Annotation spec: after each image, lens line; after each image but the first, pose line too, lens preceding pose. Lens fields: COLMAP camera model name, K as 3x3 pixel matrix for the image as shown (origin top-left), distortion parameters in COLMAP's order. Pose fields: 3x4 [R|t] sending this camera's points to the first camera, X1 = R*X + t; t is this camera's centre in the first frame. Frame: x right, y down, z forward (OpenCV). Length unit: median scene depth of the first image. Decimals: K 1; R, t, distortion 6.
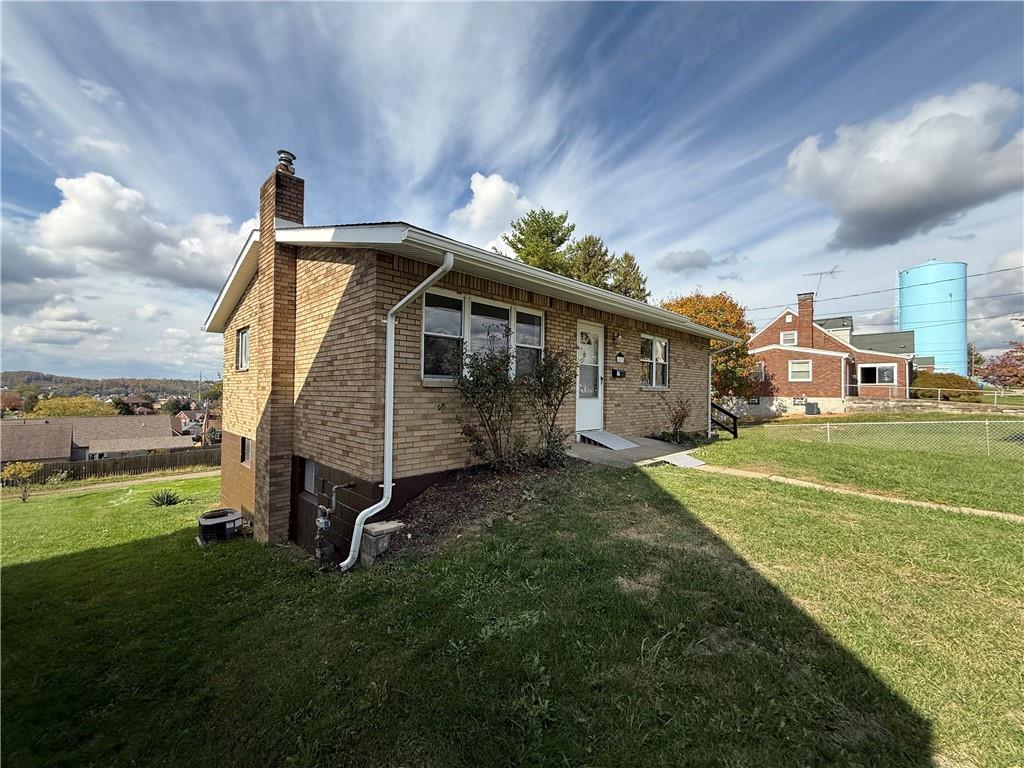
lens RADIAL K [[407.2, 0, 511.9], [0, 407.2, 385.7], [0, 0, 1]] dist [0.003075, -0.000231]
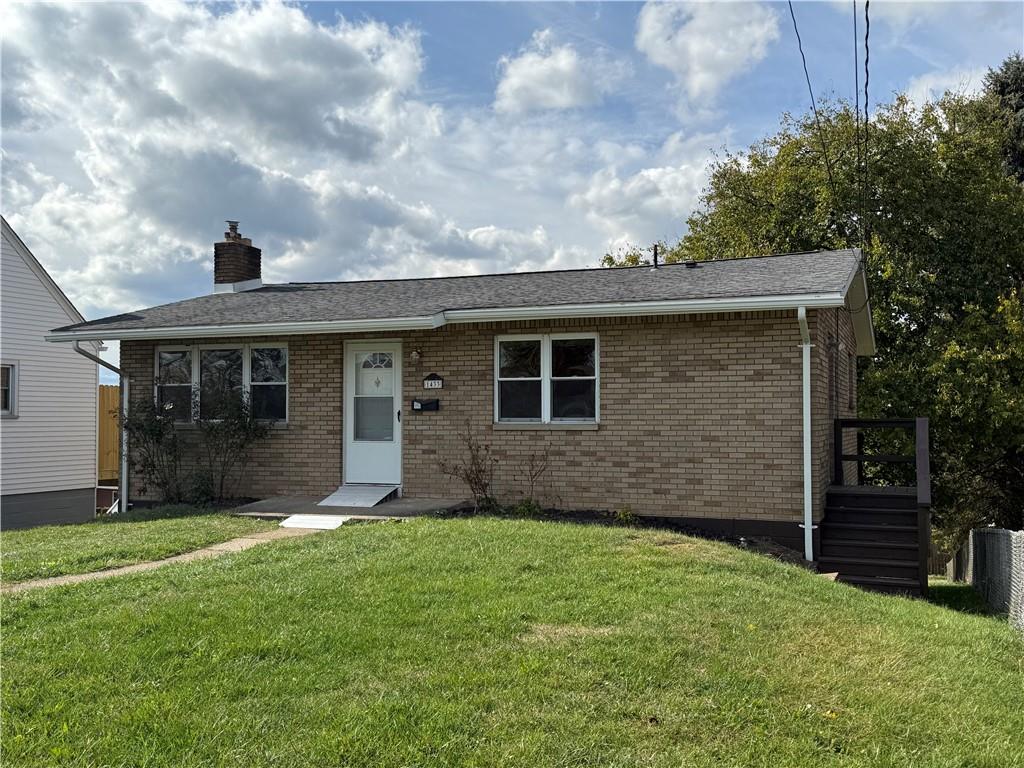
lens RADIAL K [[1086.2, 0, 512.9], [0, 1086.2, 384.4], [0, 0, 1]] dist [0.006367, 0.000000]
pose [[0.396457, -0.044797, -0.916960, 0.575631], [0.015924, 0.998994, -0.041920, 0.004001], [0.917915, 0.002018, 0.396772, 0.120703]]
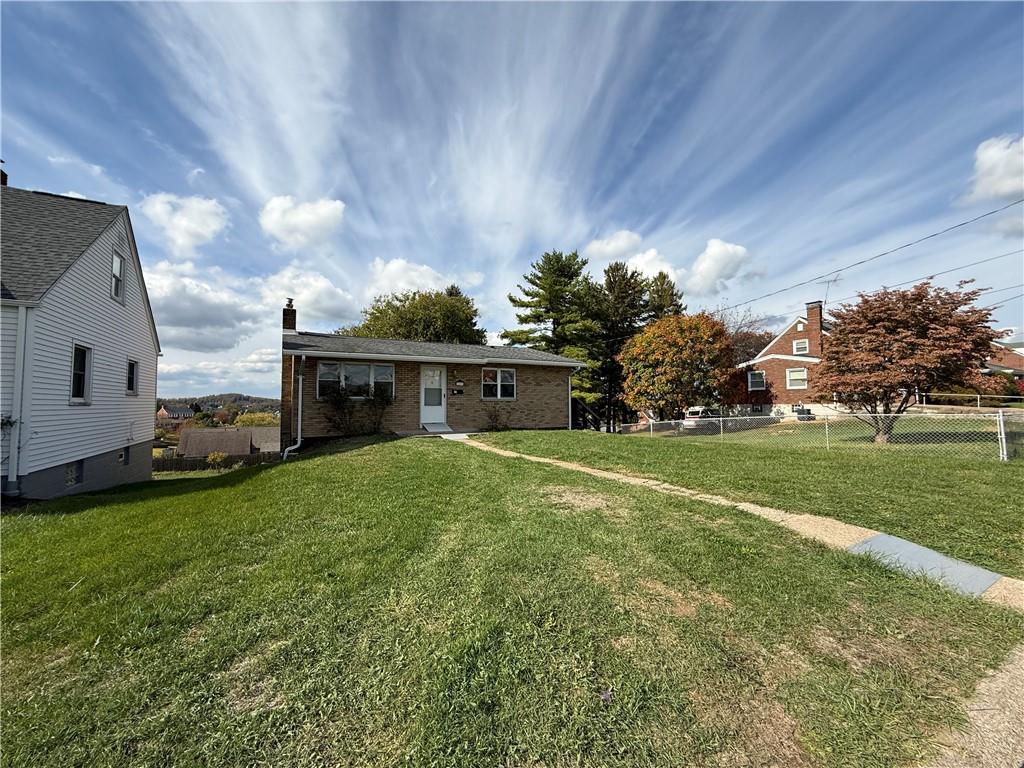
lens RADIAL K [[407.2, 0, 512.1], [0, 407.2, 386.7], [0, 0, 1]] dist [0.003075, -0.000231]
pose [[0.962932, -0.026345, -0.268456, 0.282874], [0.018786, 0.999352, -0.030687, 0.002017], [0.269090, 0.024506, 0.962803, -0.190989]]
